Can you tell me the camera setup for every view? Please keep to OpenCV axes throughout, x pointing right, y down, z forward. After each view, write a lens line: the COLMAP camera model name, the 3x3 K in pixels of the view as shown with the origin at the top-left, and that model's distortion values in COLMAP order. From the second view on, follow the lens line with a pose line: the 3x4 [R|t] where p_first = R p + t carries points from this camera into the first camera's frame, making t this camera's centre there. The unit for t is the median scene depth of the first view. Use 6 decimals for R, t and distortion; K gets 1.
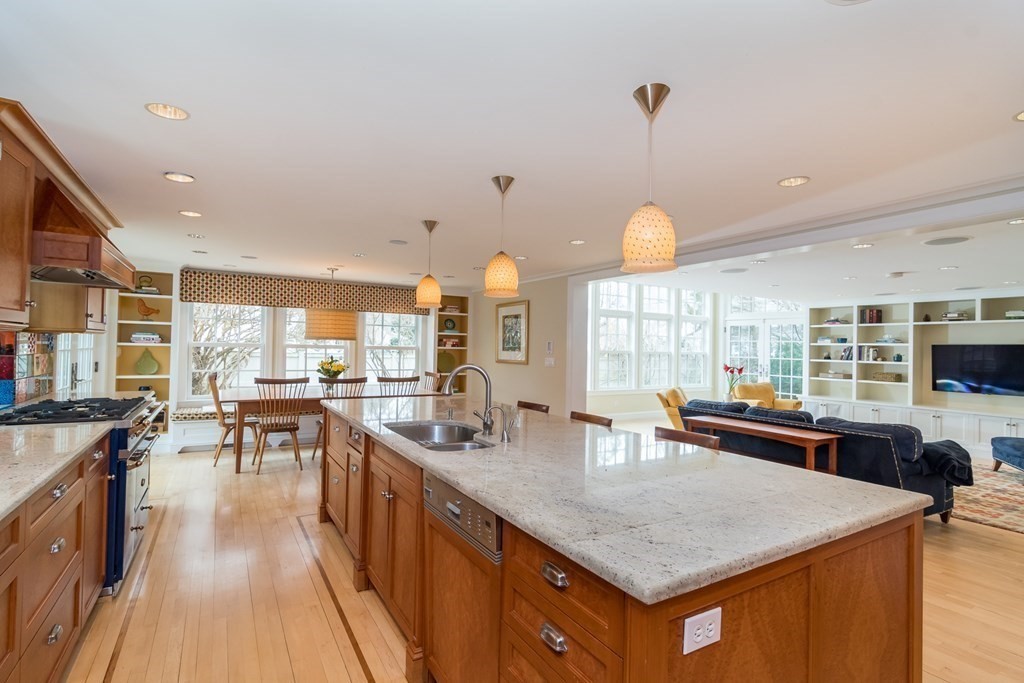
lens RADIAL K [[503.2, 0, 506.0], [0, 503.2, 340.1], [0, 0, 1]] dist [0.001926, 0.000385]
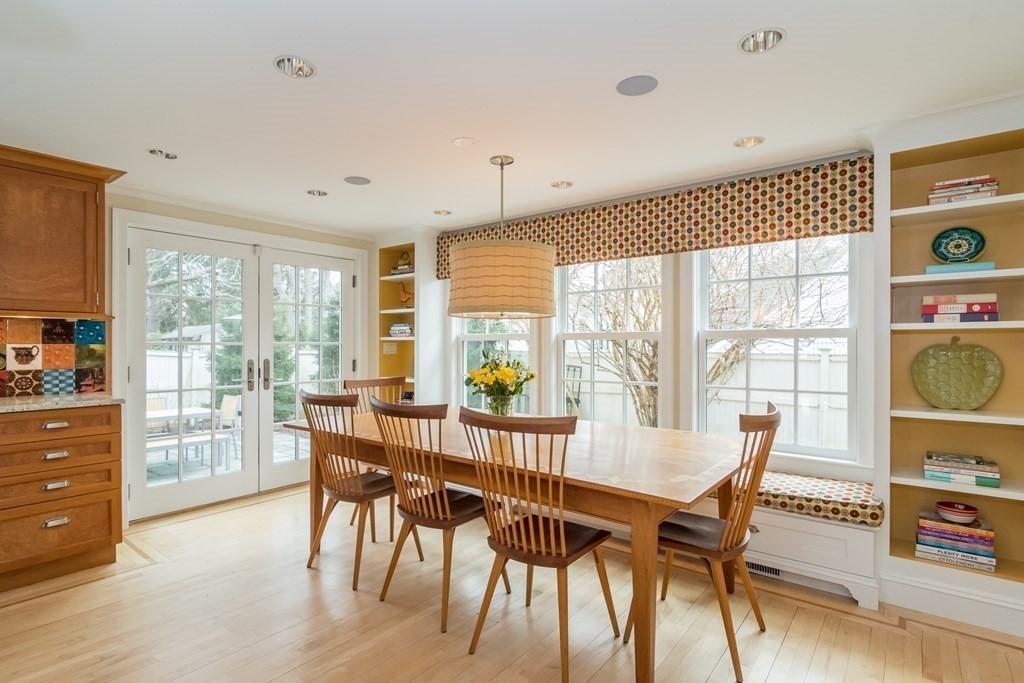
lens RADIAL K [[512.7, 0, 510.3], [0, 512.7, 346.8], [0, 0, 1]] dist [-0.010080, 0.001286]
pose [[0.361250, -0.017774, -0.932299, 0.070377], [0.022048, 0.999702, -0.010516, 0.025651], [0.932208, -0.016756, 0.361534, 0.654622]]
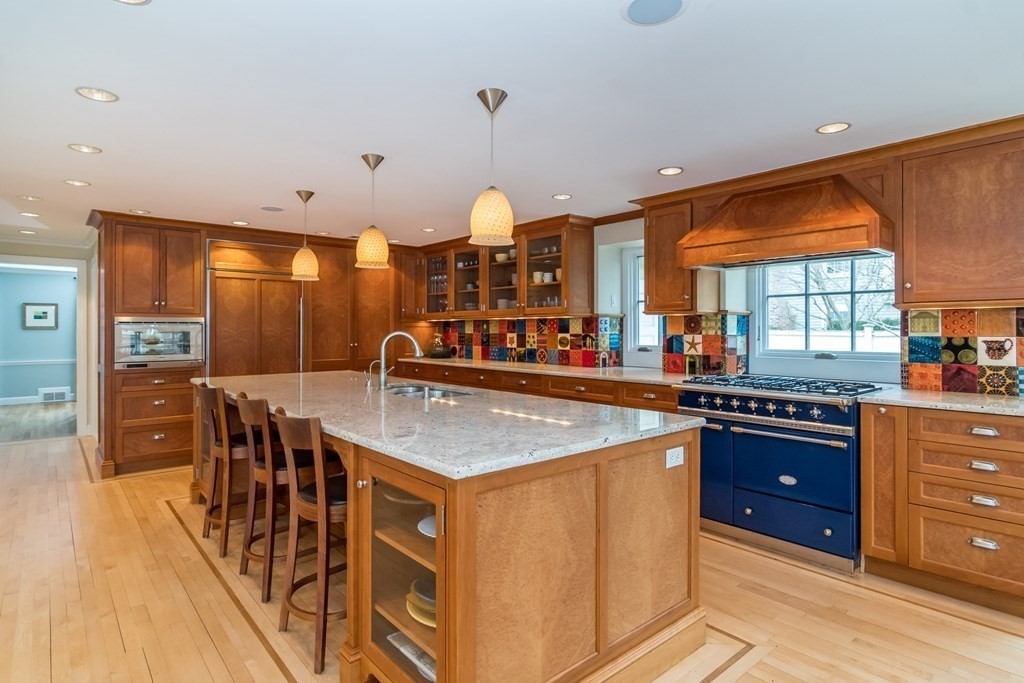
lens RADIAL K [[539.8, 0, 517.8], [0, 539.8, 331.5], [0, 0, 1]] dist [0.001798, -0.000299]
pose [[-0.982810, -0.018707, -0.183672, -0.031349], [-0.015774, 0.999724, -0.017416, 0.019429], [0.183947, -0.014220, -0.982833, 0.751278]]
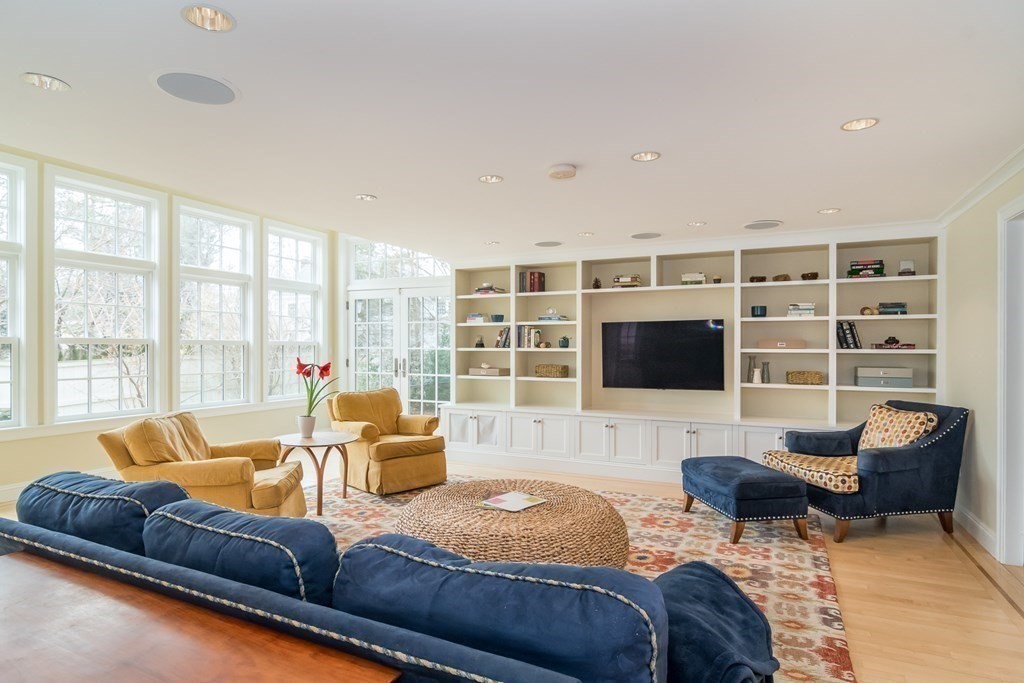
lens RADIAL K [[560.6, 0, 518.5], [0, 560.6, 348.4], [0, 0, 1]] dist [-0.006615, -0.000182]
pose [[0.831630, -0.019330, 0.554993, 0.291046], [0.007783, 0.999702, 0.023157, 0.024471], [-0.555275, -0.014938, 0.831532, 0.384357]]
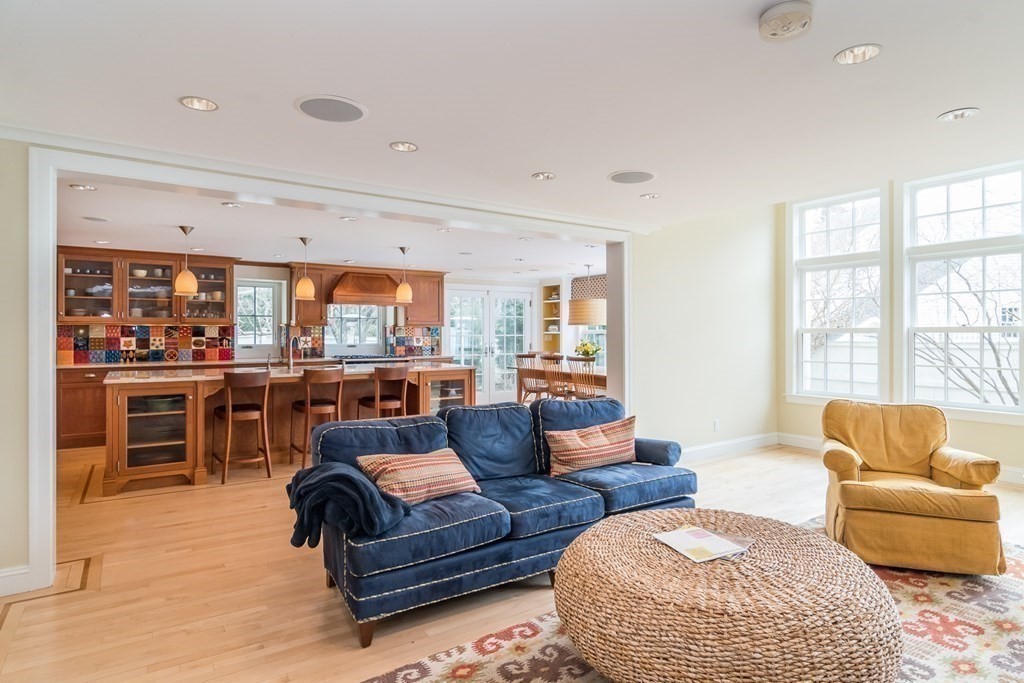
lens RADIAL K [[560.6, 0, 508.4], [0, 560.6, 333.9], [0, 0, 1]] dist [-0.006615, -0.000182]
pose [[0.057348, -0.019048, -0.998172, 0.749557], [0.019676, 0.999645, -0.017946, 0.031064], [0.998160, -0.018610, 0.057703, 0.573403]]
